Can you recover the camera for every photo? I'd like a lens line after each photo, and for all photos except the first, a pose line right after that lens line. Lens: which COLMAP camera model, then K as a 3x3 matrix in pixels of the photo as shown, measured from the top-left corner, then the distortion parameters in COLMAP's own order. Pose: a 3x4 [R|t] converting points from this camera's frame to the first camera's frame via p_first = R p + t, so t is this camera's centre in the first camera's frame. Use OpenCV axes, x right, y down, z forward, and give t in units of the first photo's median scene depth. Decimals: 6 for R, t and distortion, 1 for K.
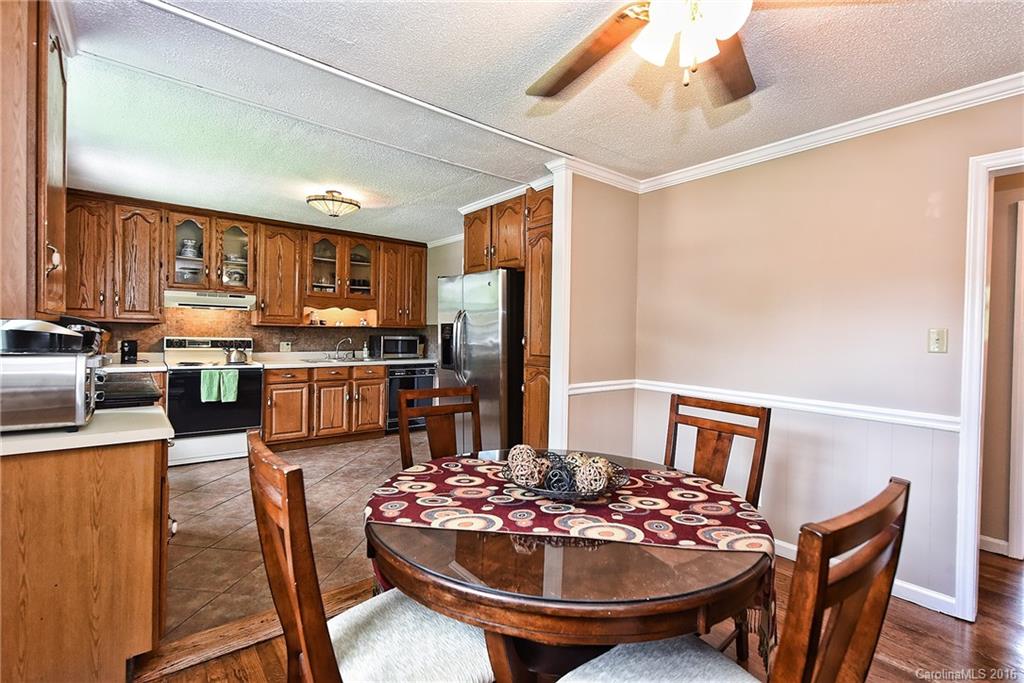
lens RADIAL K [[458.3, 0, 515.0], [0, 458.3, 338.6], [0, 0, 1]] dist [0.000597, -0.000618]
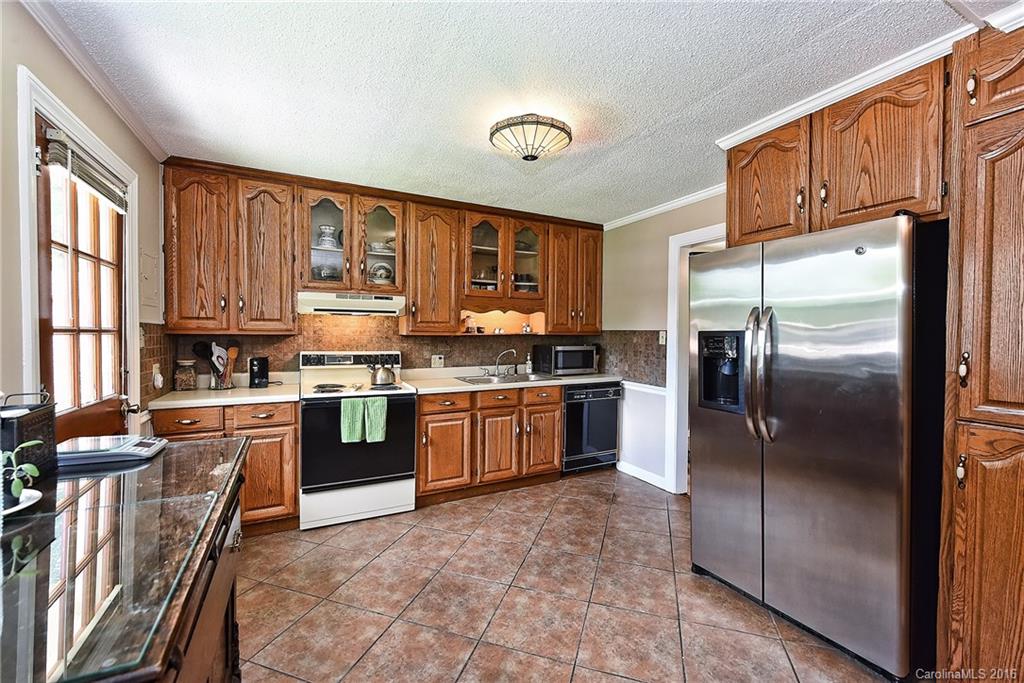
lens RADIAL K [[421.9, 0, 519.3], [0, 421.9, 338.5], [0, 0, 1]] dist [0.001334, 0.000290]
pose [[0.976807, -0.008665, -0.213946, -0.235524], [0.008304, 0.999962, -0.002586, -0.020877], [0.213960, 0.000749, 0.976842, 0.361634]]
